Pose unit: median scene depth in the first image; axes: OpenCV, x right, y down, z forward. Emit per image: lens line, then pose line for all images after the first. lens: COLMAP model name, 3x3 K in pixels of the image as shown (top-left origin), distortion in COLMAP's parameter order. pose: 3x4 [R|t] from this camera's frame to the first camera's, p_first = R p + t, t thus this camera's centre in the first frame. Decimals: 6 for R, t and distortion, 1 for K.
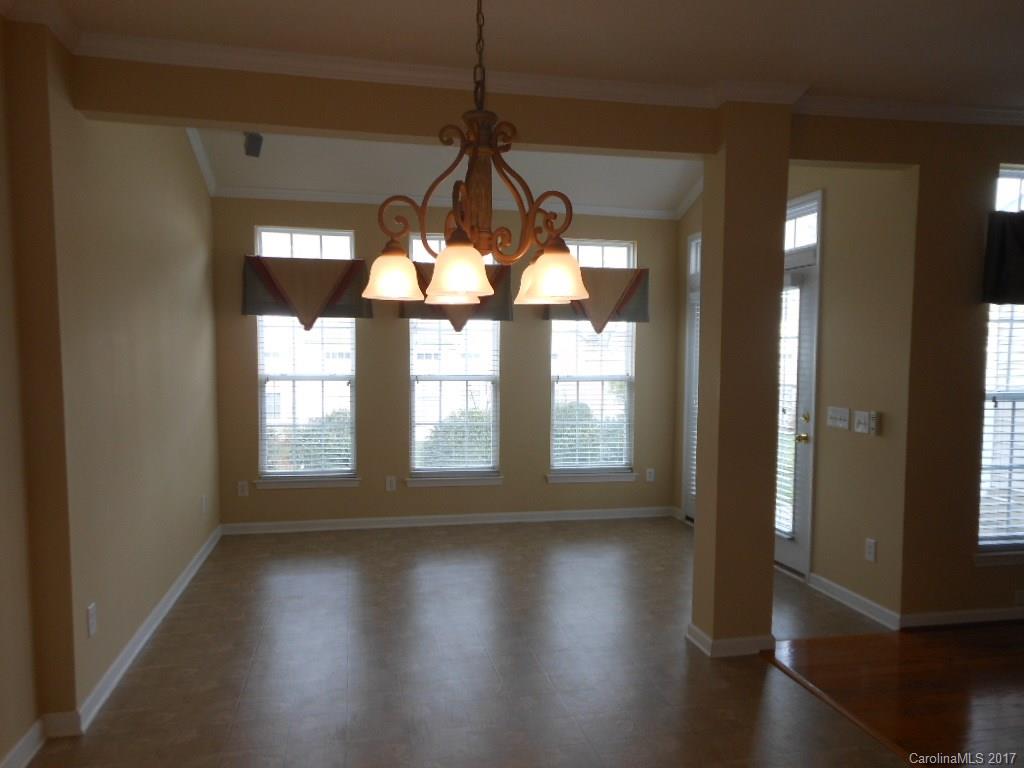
lens RADIAL K [[792.3, 0, 517.7], [0, 792.3, 415.3], [0, 0, 1]] dist [0.036875, 0.007113]
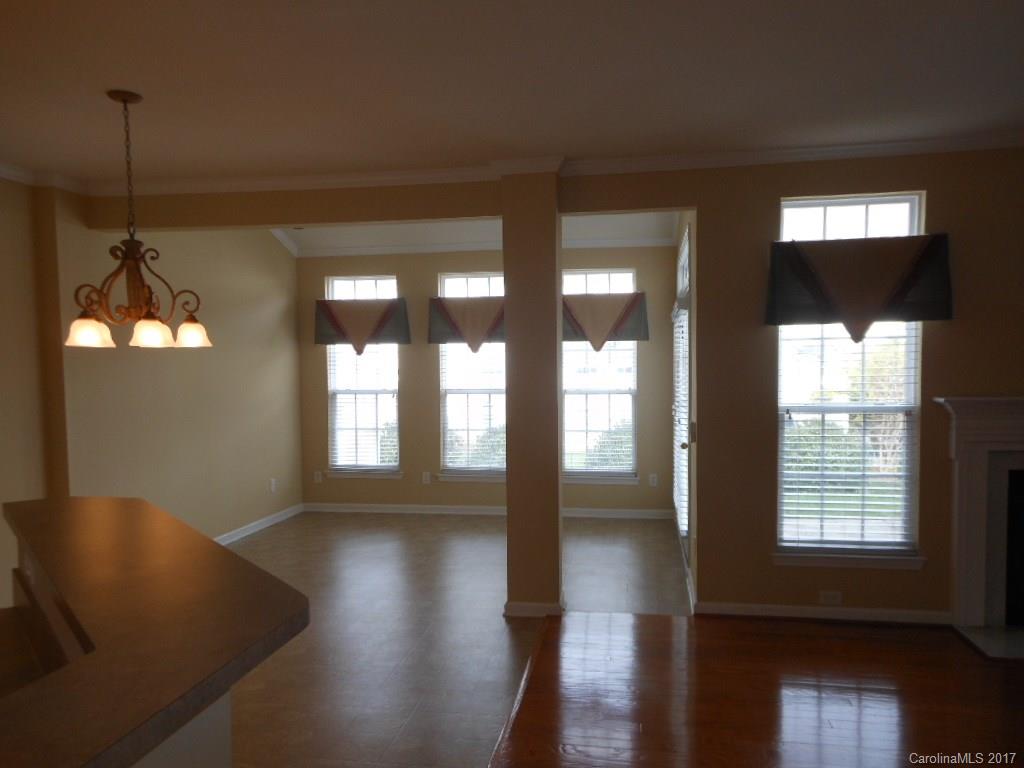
lens RADIAL K [[792.3, 0, 517.7], [0, 792.3, 415.3], [0, 0, 1]] dist [0.036875, 0.007113]
pose [[0.930327, 0.008340, -0.366637, 0.434445], [-0.014487, 0.999797, -0.014018, 0.004761], [0.366445, 0.018353, 0.930259, -0.095611]]
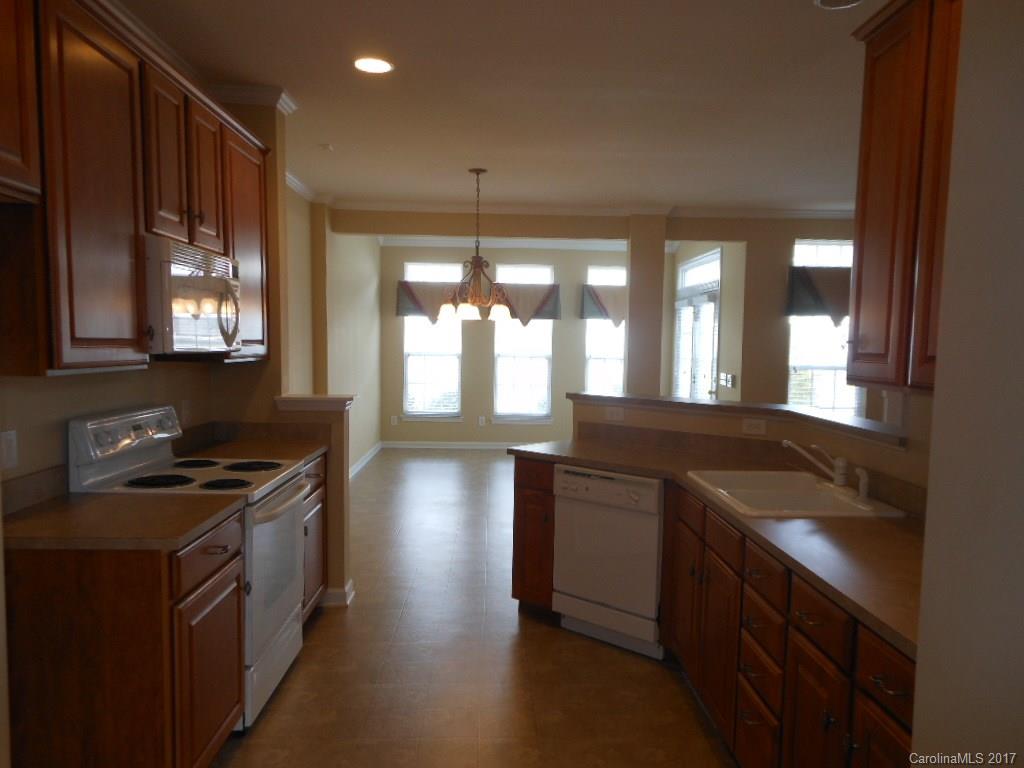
lens RADIAL K [[792.3, 0, 517.7], [0, 792.3, 415.3], [0, 0, 1]] dist [0.036875, 0.007113]
pose [[0.984529, 0.028310, -0.172922, 0.195027], [-0.026412, 0.999563, 0.013270, 0.052532], [0.173222, -0.008497, 0.984846, -0.585582]]
